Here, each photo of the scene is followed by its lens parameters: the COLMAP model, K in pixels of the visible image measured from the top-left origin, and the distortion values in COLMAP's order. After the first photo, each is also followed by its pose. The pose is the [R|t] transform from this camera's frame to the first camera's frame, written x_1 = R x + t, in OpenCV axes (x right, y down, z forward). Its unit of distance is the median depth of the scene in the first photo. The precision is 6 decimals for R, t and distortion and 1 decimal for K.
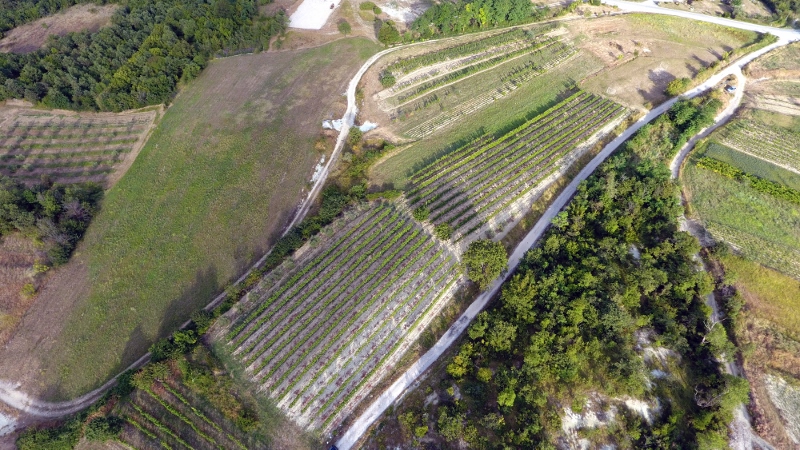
lens RADIAL K [[470.2, 0, 398.5], [0, 470.2, 206.9], [0, 0, 1]] dist [-0.003036, -0.001181]
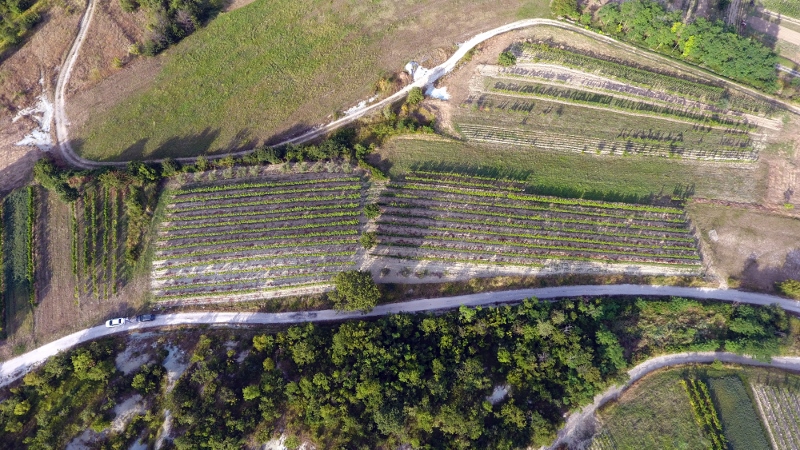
lens RADIAL K [[470.2, 0, 398.5], [0, 470.2, 206.9], [0, 0, 1]] dist [-0.003036, -0.001181]
pose [[0.716188, 0.646818, -0.262111, 0.329478], [-0.538260, 0.750984, 0.382490, -0.387735], [0.444242, -0.132850, 0.886002, 0.120061]]
